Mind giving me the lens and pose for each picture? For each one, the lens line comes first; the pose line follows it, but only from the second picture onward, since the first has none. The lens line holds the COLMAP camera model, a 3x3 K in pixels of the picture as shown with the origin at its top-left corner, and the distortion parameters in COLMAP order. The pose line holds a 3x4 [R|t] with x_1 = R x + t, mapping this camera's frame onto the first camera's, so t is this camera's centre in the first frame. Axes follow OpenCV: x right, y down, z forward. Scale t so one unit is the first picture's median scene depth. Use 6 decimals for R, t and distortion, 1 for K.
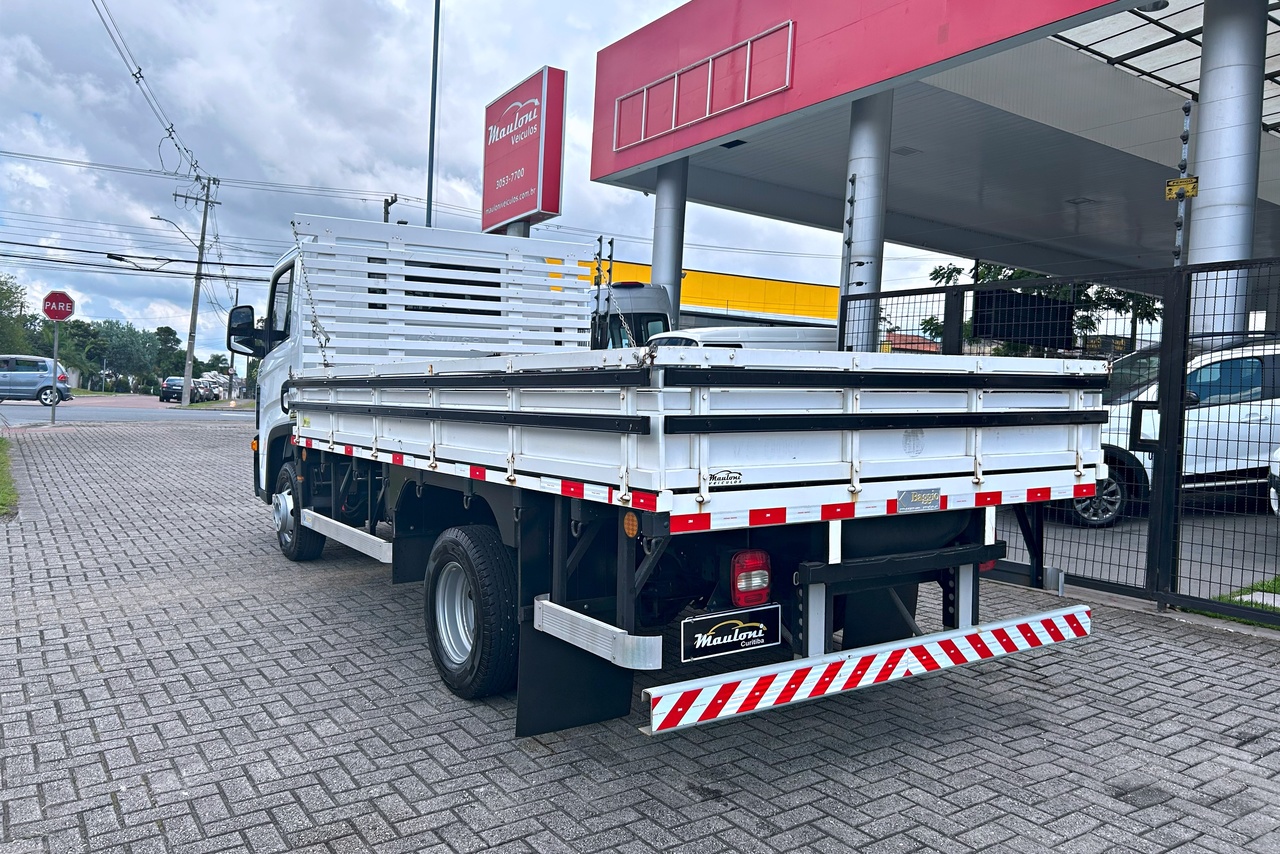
lens RADIAL K [[977.2, 0, 635.5], [0, 977.2, 425.4], [0, 0, 1]] dist [0.030693, -0.026592]
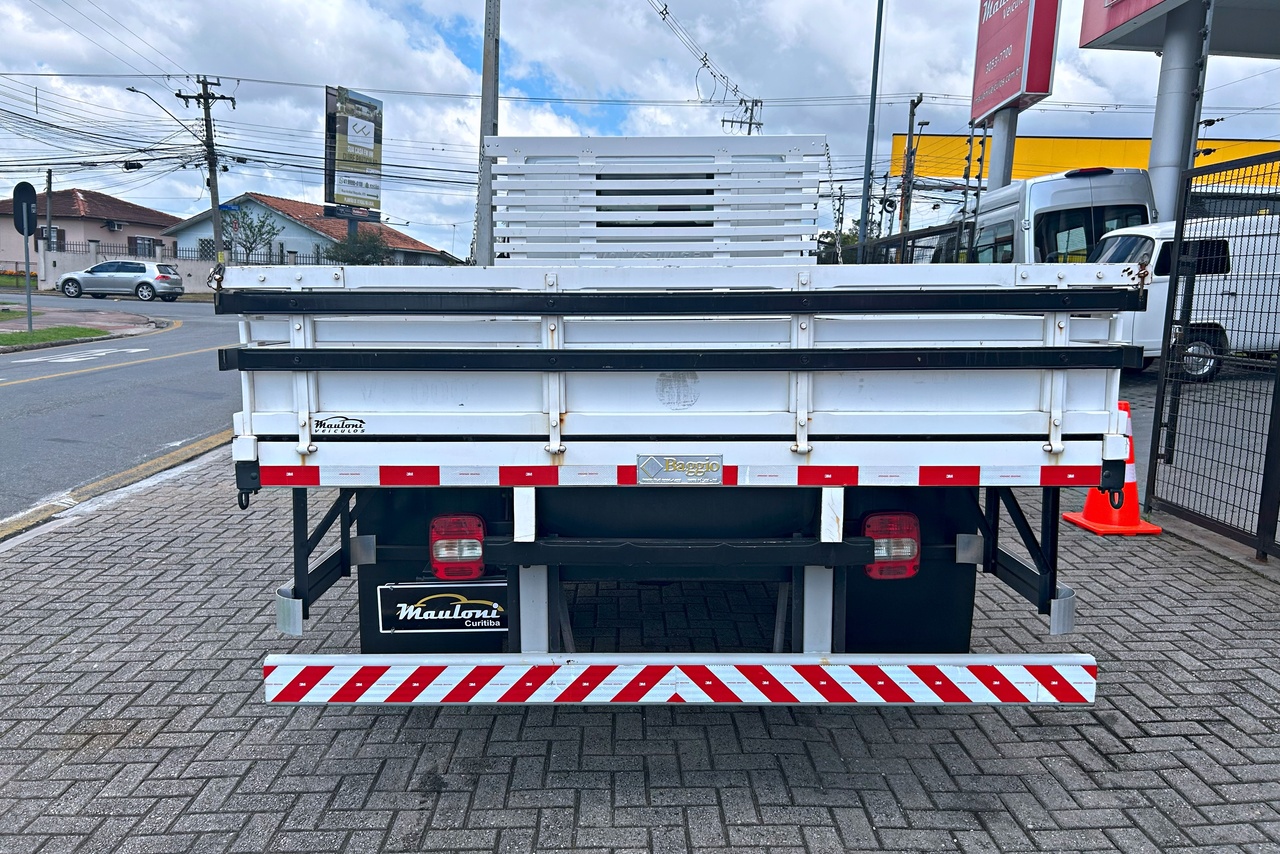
lens RADIAL K [[977.2, 0, 628.4], [0, 977.2, 421.0], [0, 0, 1]] dist [0.030693, -0.026592]
pose [[0.830783, 0.058611, -0.553502, 0.502511], [-0.010934, 0.995967, 0.089053, -0.017994], [0.556489, -0.067931, 0.828073, 0.295200]]
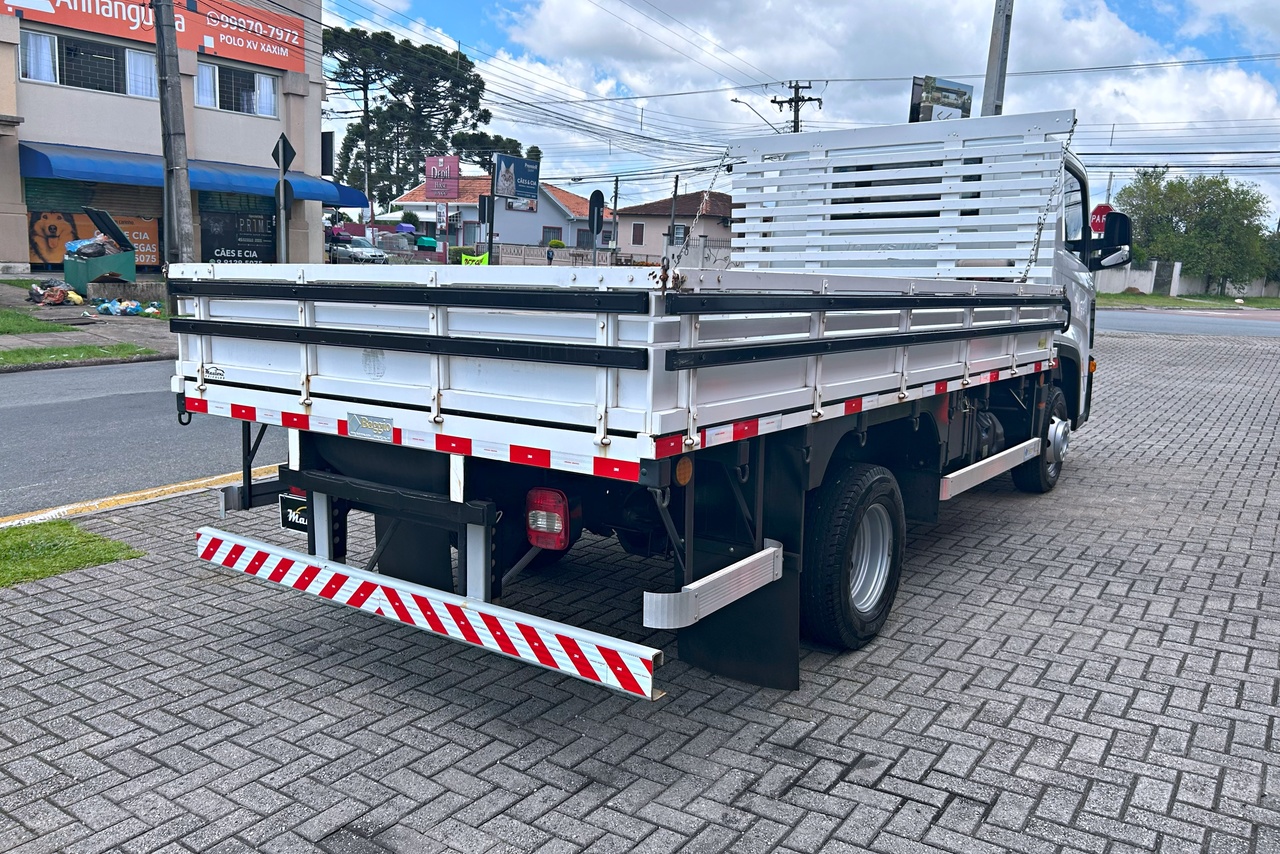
lens RADIAL K [[977.2, 0, 612.4], [0, 977.2, 427.5], [0, 0, 1]] dist [0.030693, -0.026592]
pose [[0.348745, 0.132064, -0.927866, 0.926564], [-0.046631, 0.991241, 0.123558, -0.035117], [0.936057, 0.000177, 0.351849, 0.684520]]
